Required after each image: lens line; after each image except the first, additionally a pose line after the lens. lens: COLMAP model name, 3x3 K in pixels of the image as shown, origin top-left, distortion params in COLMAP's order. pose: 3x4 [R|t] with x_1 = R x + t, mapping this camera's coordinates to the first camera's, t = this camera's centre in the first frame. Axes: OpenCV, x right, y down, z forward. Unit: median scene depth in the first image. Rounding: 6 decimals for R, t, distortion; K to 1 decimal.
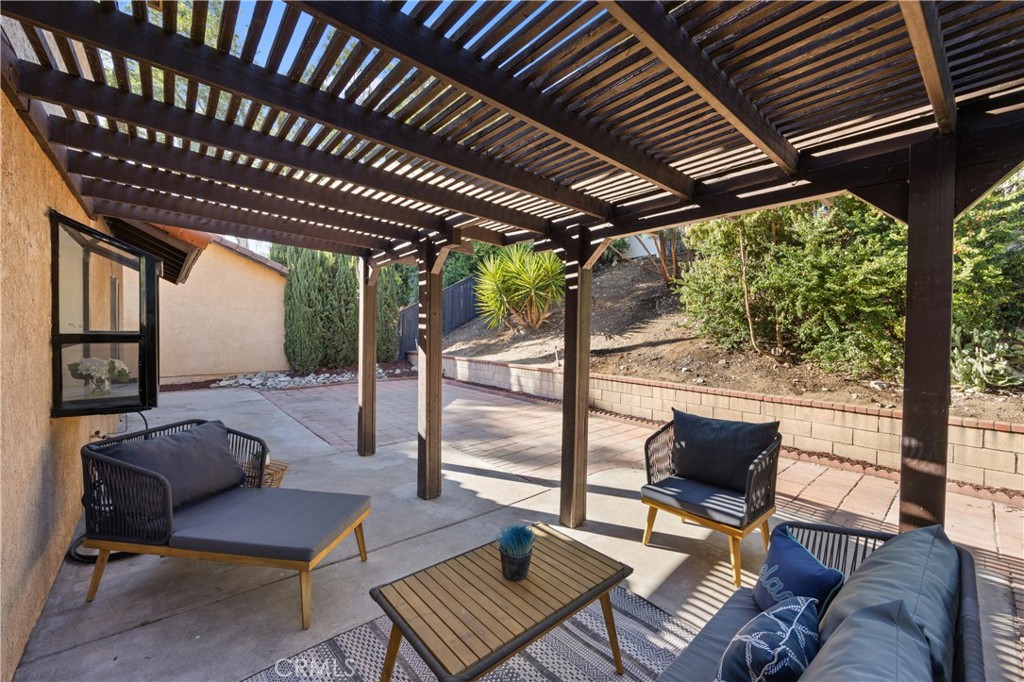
lens RADIAL K [[410.8, 0, 508.2], [0, 410.8, 339.5], [0, 0, 1]] dist [-0.000983, 0.000538]
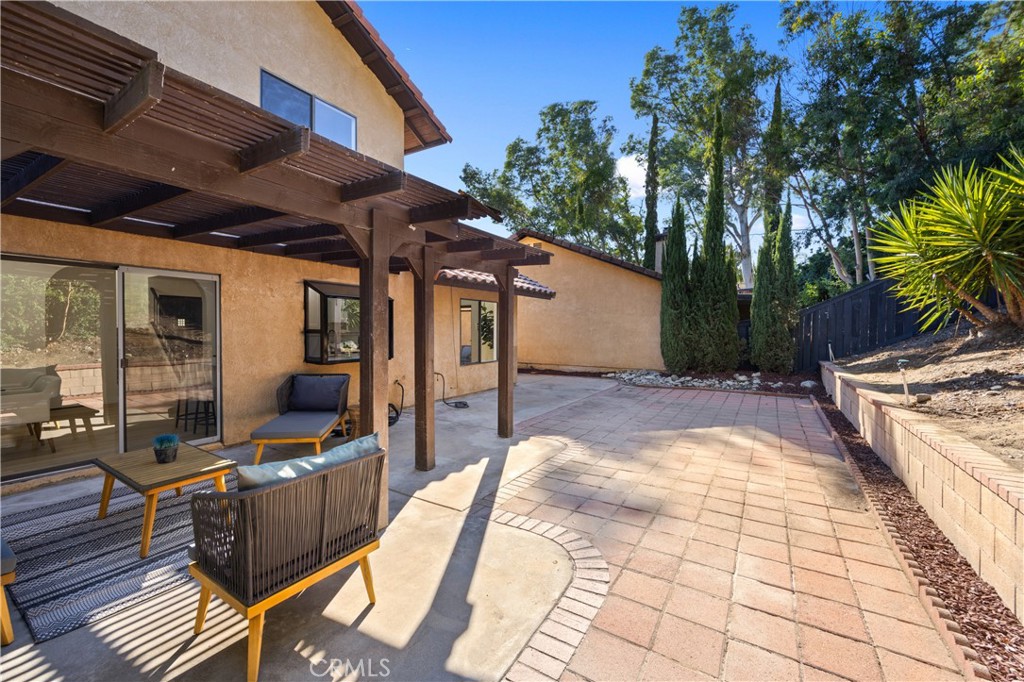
lens RADIAL K [[410.8, 0, 513.4], [0, 410.8, 340.5], [0, 0, 1]] dist [-0.000983, 0.000538]
pose [[0.298991, 0.017038, -0.954104, 0.407300], [-0.026409, 0.999605, 0.009575, -0.000848], [0.953890, 0.022334, 0.299323, 0.359934]]
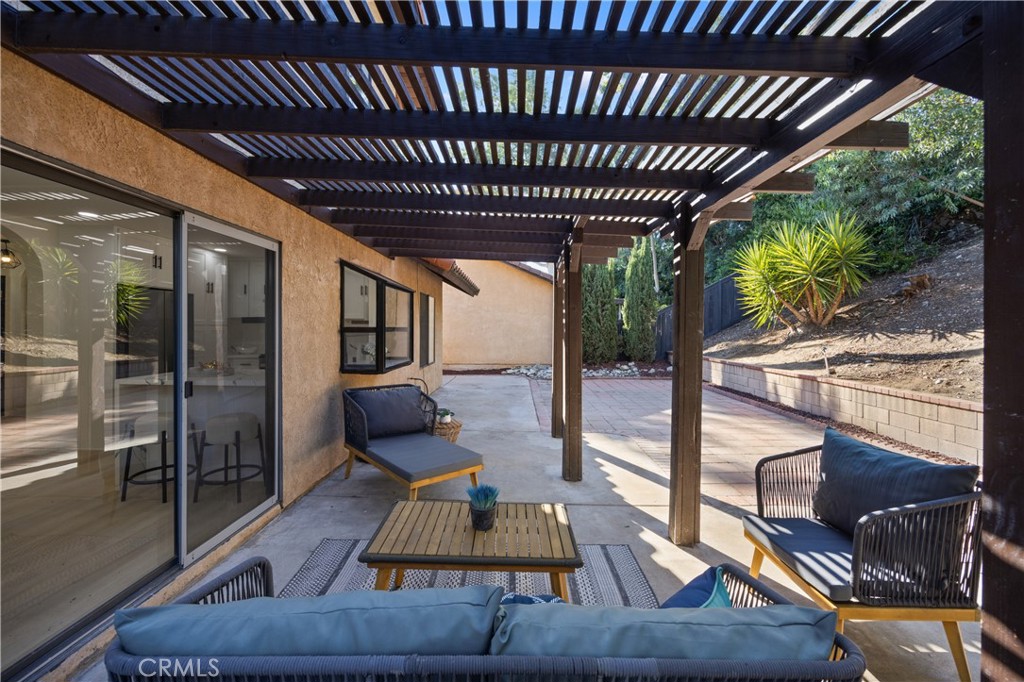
lens RADIAL K [[410.8, 0, 511.0], [0, 410.8, 334.6], [0, 0, 1]] dist [-0.000983, 0.000538]
pose [[0.753167, 0.001803, -0.657827, 0.161358], [-0.012185, 0.999863, -0.011210, 0.007287], [0.657717, 0.016459, 0.753086, 0.031601]]
